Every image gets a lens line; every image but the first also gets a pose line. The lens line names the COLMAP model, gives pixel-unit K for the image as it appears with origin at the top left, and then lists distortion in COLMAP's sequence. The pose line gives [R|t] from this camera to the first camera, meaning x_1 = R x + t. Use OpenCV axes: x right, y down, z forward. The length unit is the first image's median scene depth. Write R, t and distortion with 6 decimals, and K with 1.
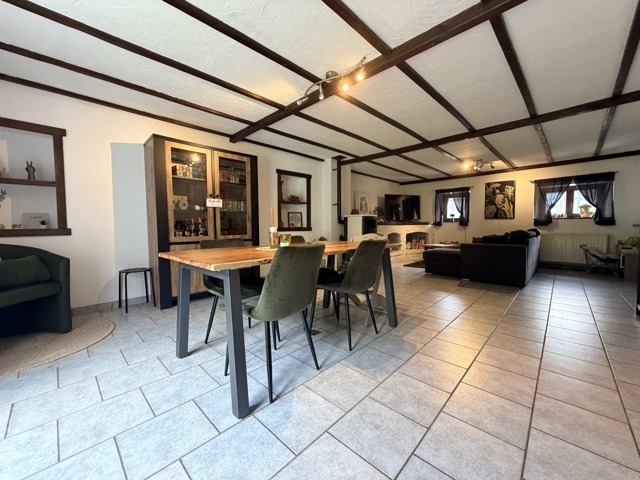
lens RADIAL K [[254.9, 0, 320.1], [0, 254.9, 242.0], [0, 0, 1]] dist [-0.005977, 0.001392]
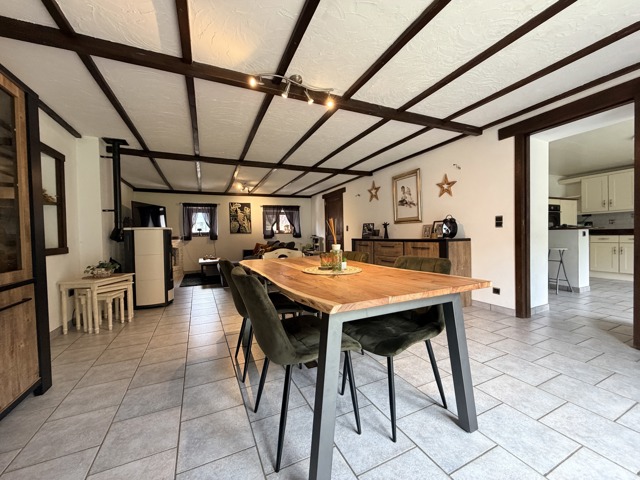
lens RADIAL K [[254.9, 0, 320.8], [0, 254.9, 238.5], [0, 0, 1]] dist [-0.005977, 0.001392]
pose [[0.352232, -0.014521, 0.935800, -0.317392], [0.079750, 0.996709, -0.014551, -0.021409], [-0.932509, 0.079755, 0.352230, 0.249962]]
